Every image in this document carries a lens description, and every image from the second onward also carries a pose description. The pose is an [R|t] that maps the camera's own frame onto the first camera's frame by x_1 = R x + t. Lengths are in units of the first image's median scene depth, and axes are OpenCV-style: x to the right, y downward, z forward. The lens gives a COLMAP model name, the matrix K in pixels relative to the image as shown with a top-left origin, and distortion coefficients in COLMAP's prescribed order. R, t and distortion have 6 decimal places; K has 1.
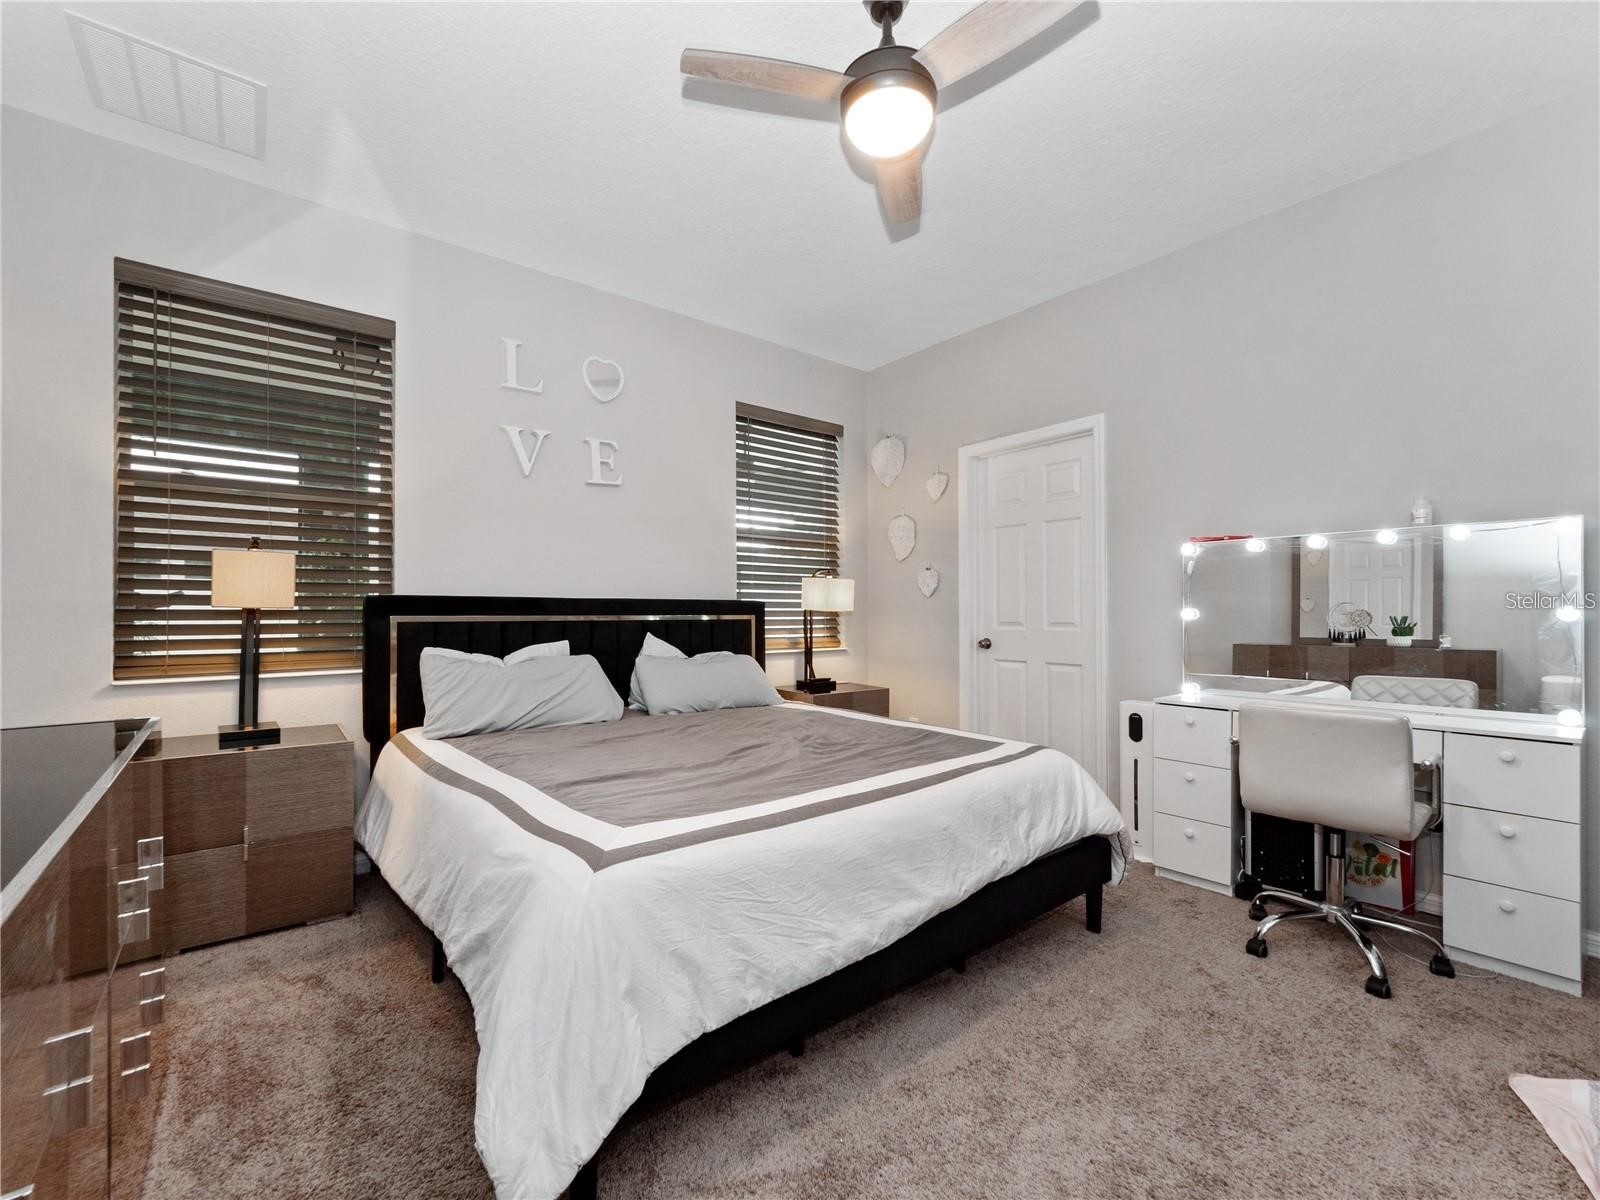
lens RADIAL K [[709.6, 0, 789.4], [0, 709.6, 598.9], [0, 0, 1]] dist [-0.002268, -0.000671]
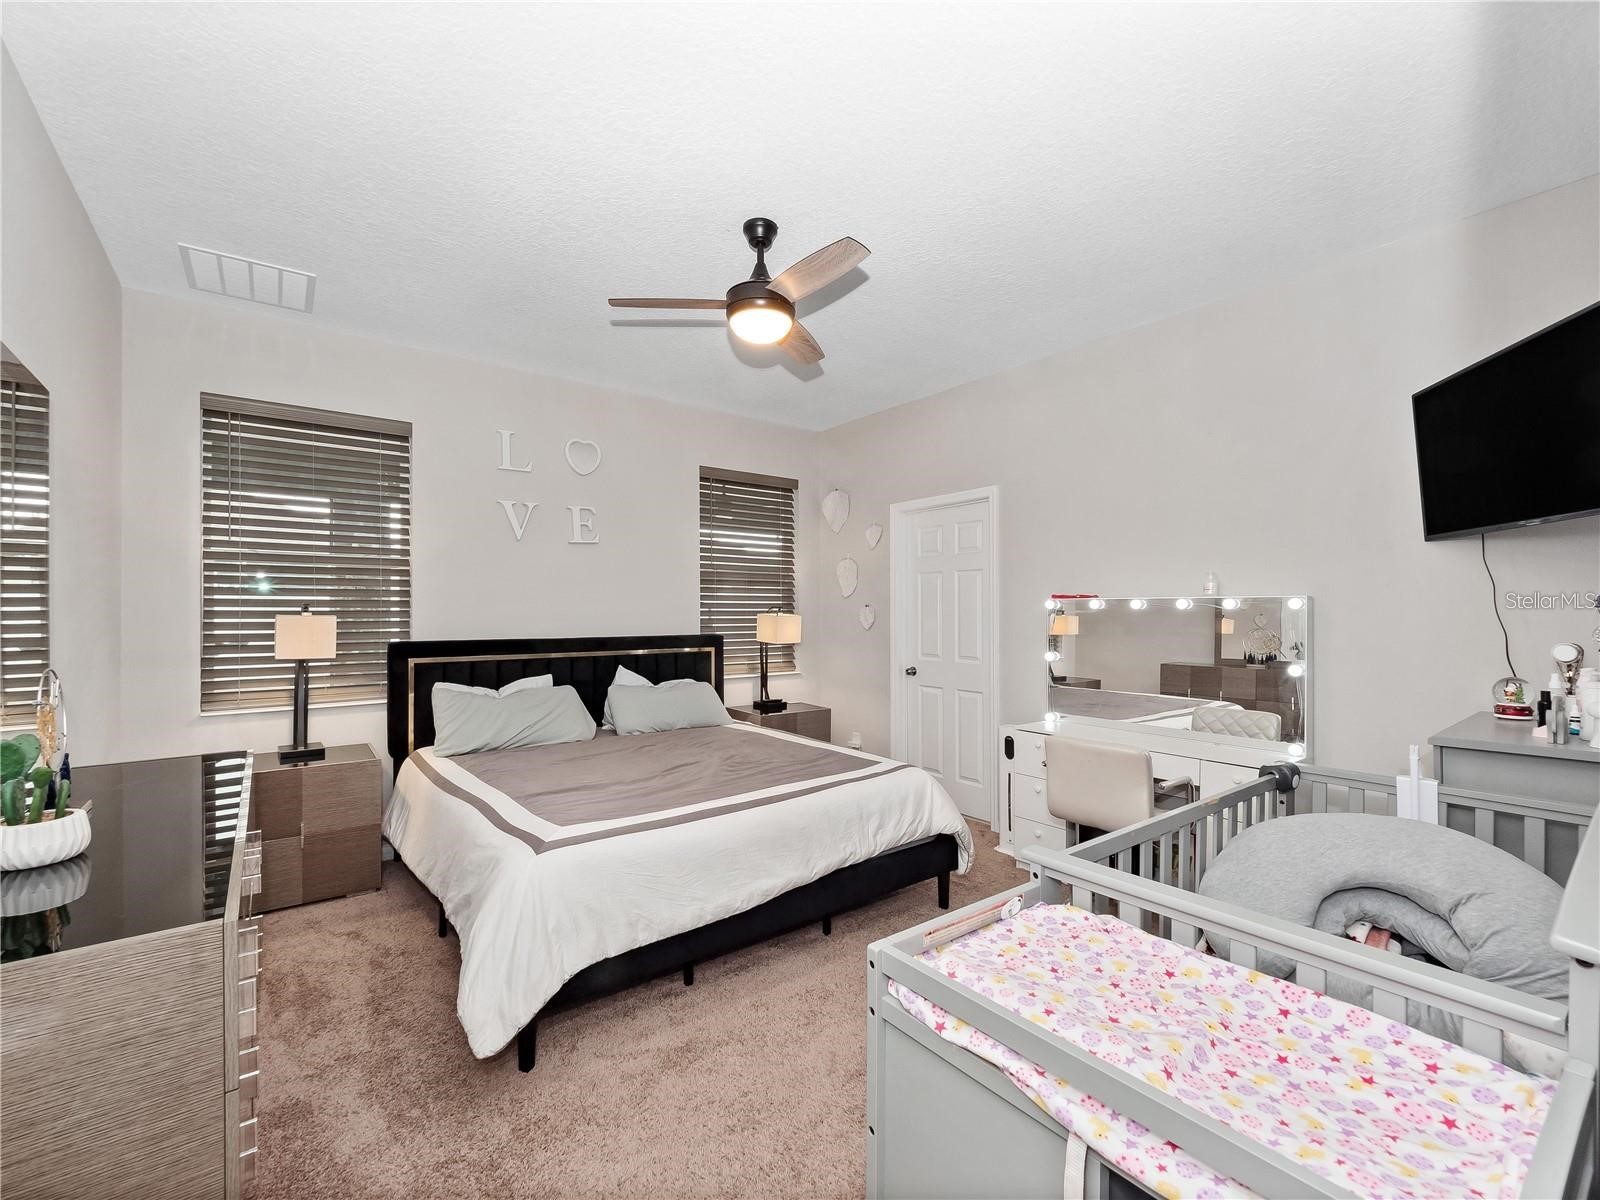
lens RADIAL K [[717.0, 0, 800.0], [0, 717.0, 600.0], [0, 0, 1]] dist [-0.002766, -0.000736]
pose [[0.999889, 0.002045, -0.014764, 0.177959], [-0.001943, 0.999974, 0.006910, -0.102885], [0.014778, -0.006880, 0.999867, -0.308355]]
